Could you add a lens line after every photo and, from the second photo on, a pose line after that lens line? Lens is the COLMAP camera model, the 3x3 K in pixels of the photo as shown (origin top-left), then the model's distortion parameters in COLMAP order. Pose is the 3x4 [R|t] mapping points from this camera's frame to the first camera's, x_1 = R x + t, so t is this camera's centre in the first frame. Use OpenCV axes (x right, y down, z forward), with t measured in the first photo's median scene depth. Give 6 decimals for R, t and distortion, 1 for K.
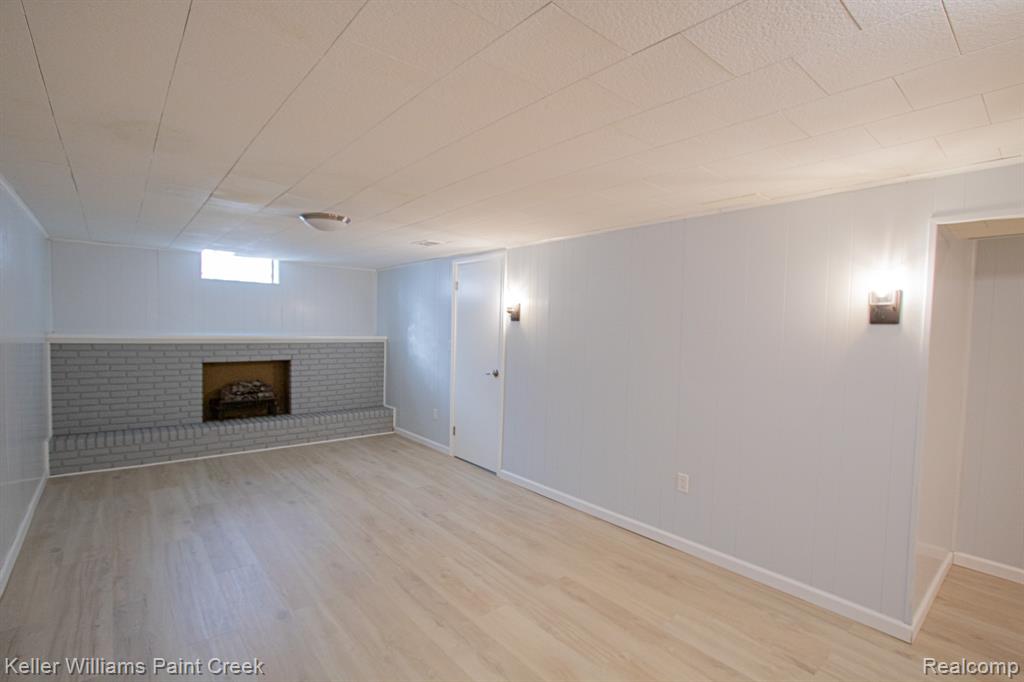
lens RADIAL K [[475.4, 0, 511.1], [0, 475.4, 347.0], [0, 0, 1]] dist [-0.017970, -0.000008]
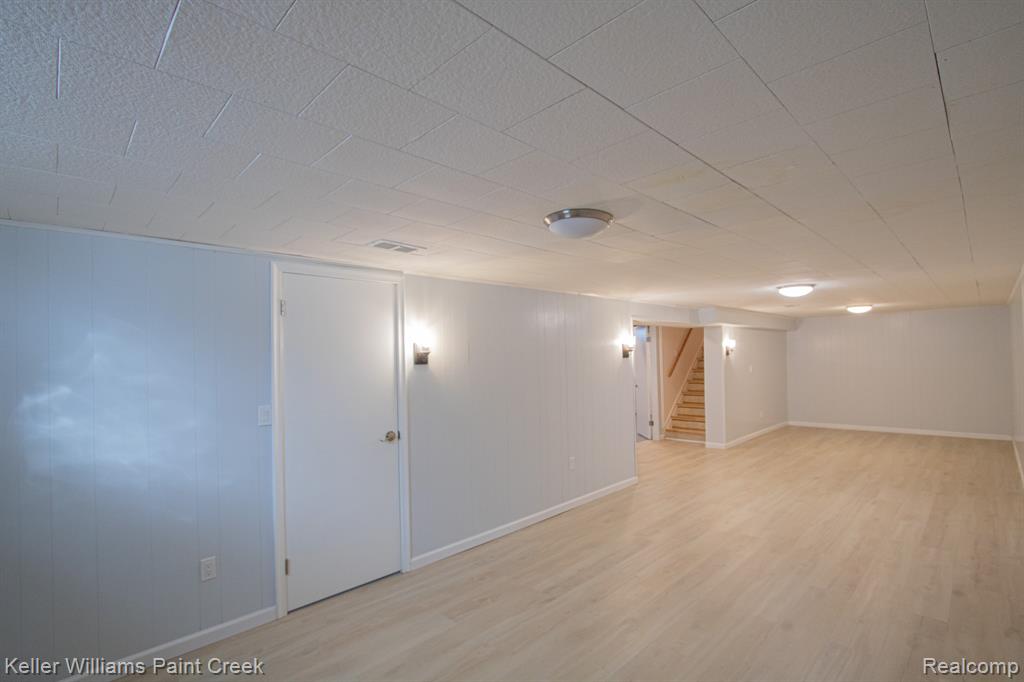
lens RADIAL K [[475.4, 0, 529.2], [0, 475.4, 346.6], [0, 0, 1]] dist [-0.017970, -0.000008]
pose [[-0.097181, -0.003965, 0.995259, -0.996182], [0.058666, 0.998230, 0.009706, -0.100384], [-0.993536, 0.059331, -0.096776, 1.080804]]
